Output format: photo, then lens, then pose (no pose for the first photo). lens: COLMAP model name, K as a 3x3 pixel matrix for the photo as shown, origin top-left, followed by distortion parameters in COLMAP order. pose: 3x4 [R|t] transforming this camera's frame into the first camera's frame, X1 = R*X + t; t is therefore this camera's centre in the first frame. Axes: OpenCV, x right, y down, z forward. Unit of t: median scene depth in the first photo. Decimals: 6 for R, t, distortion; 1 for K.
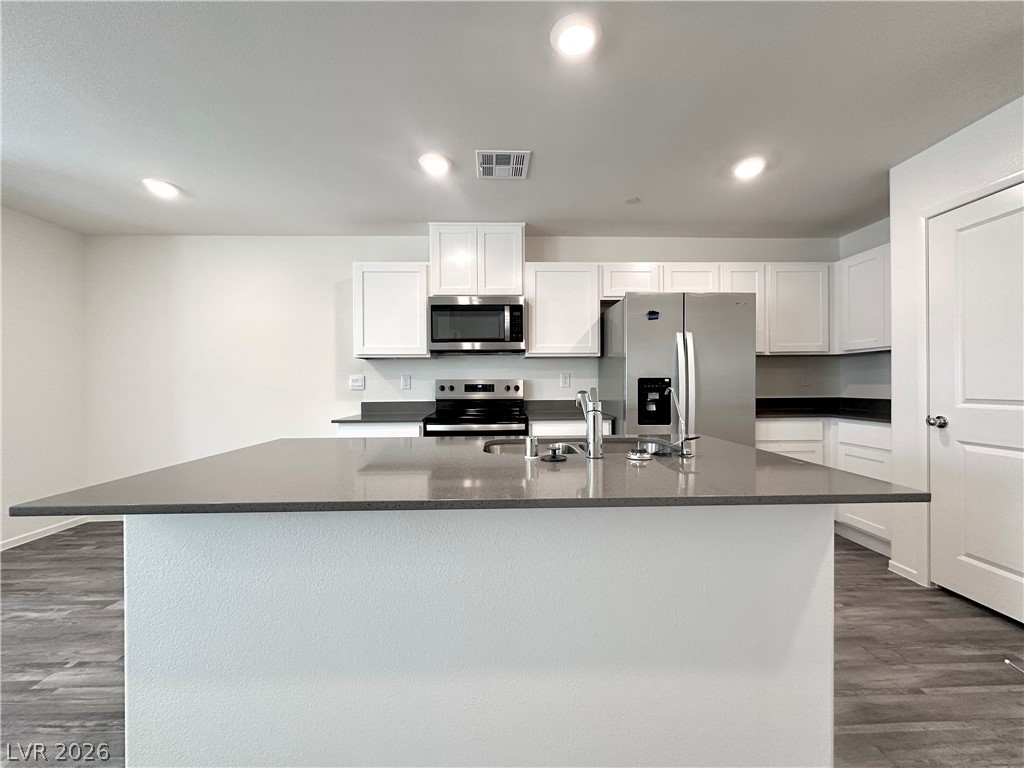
lens RADIAL K [[410.3, 0, 510.6], [0, 410.3, 385.0], [0, 0, 1]] dist [-0.003590, 0.000995]
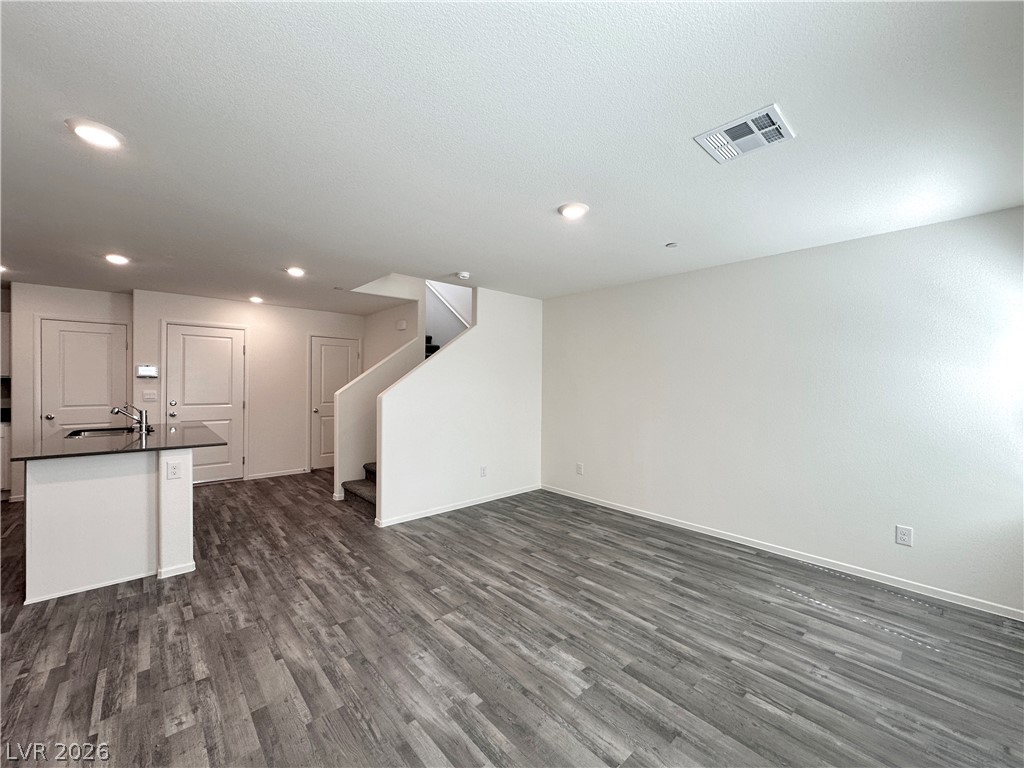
lens RADIAL K [[410.3, 0, 512.4], [0, 410.3, 386.0], [0, 0, 1]] dist [-0.003590, 0.000995]
pose [[-0.647604, -0.005357, 0.761958, -1.469503], [-0.000276, 0.999977, 0.006795, -0.058858], [-0.761977, 0.004190, -0.647591, 0.371675]]
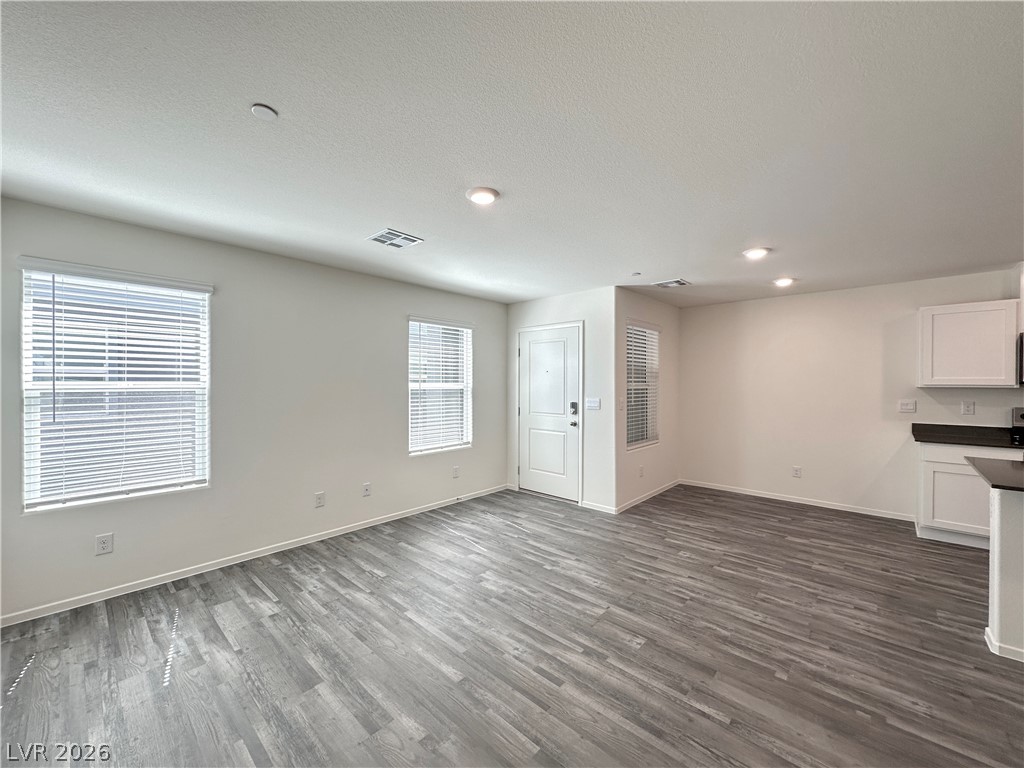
lens RADIAL K [[410.3, 0, 512.2], [0, 410.3, 383.2], [0, 0, 1]] dist [-0.003590, 0.000995]
pose [[0.717491, 0.009107, -0.696508, -0.410474], [-0.010943, 0.999939, 0.001801, -0.068086], [0.696482, 0.006330, 0.717547, -0.698791]]
